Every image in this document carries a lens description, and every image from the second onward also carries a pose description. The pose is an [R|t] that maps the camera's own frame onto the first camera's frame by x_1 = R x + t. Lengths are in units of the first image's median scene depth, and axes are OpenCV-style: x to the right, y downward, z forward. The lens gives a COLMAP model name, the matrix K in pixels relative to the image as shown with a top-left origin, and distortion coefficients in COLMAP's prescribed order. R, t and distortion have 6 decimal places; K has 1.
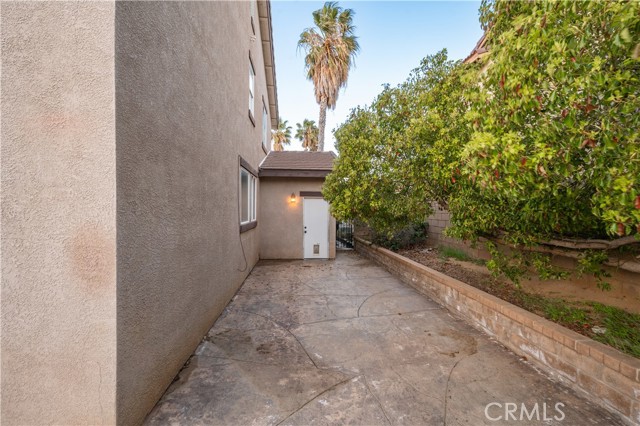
lens RADIAL K [[268.1, 0, 319.9], [0, 268.1, 211.5], [0, 0, 1]] dist [-0.000936, -0.000040]
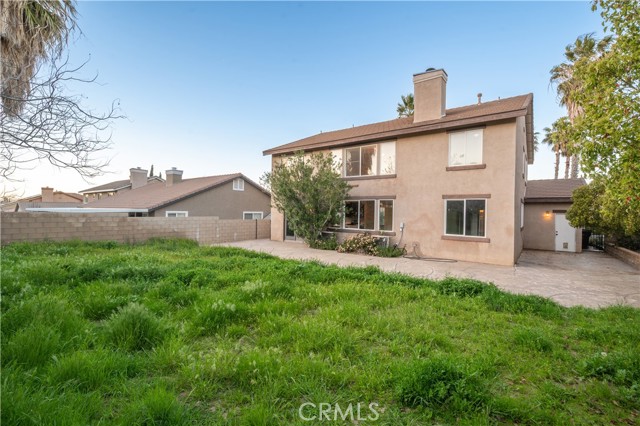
lens RADIAL K [[262.5, 0, 320.4], [0, 262.5, 211.8], [0, 0, 1]] dist [-0.013428, -0.000315]
pose [[0.703785, 0.010115, -0.710341, 0.054884], [-0.021596, 0.999741, -0.007161, -0.020794], [0.710084, 0.020380, 0.703822, -1.159469]]
